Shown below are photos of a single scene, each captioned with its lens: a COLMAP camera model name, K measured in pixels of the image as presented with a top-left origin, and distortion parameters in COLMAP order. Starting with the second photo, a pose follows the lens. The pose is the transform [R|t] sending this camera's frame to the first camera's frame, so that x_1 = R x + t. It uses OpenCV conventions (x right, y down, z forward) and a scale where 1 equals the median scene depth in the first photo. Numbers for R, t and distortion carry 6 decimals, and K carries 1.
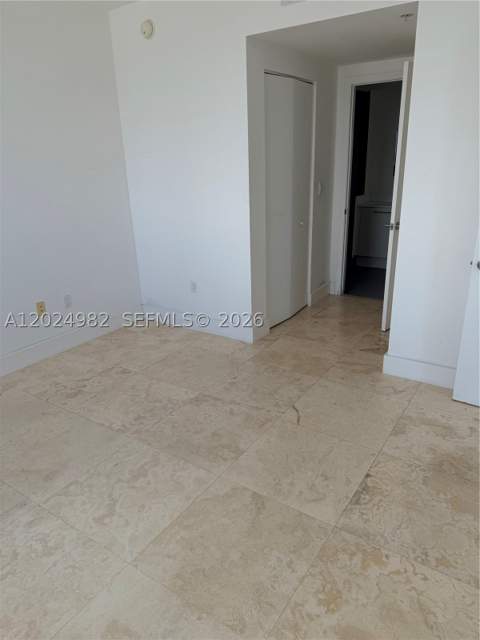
lens RADIAL K [[449.7, 0, 240.6], [0, 449.7, 318.6], [0, 0, 1]] dist [0.069051, -0.089786]
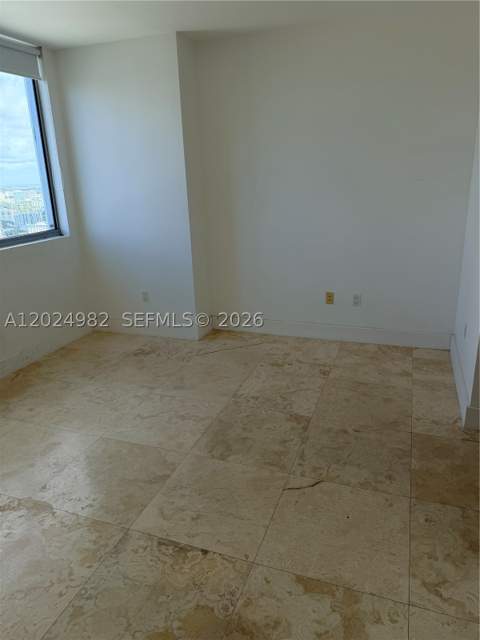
lens RADIAL K [[449.7, 0, 242.6], [0, 449.7, 319.1], [0, 0, 1]] dist [0.069051, -0.089786]
pose [[0.240316, 0.325224, -0.914592, 0.813350], [-0.305809, 0.919590, 0.246648, -0.260678], [0.921265, 0.220417, 0.320448, 0.585944]]
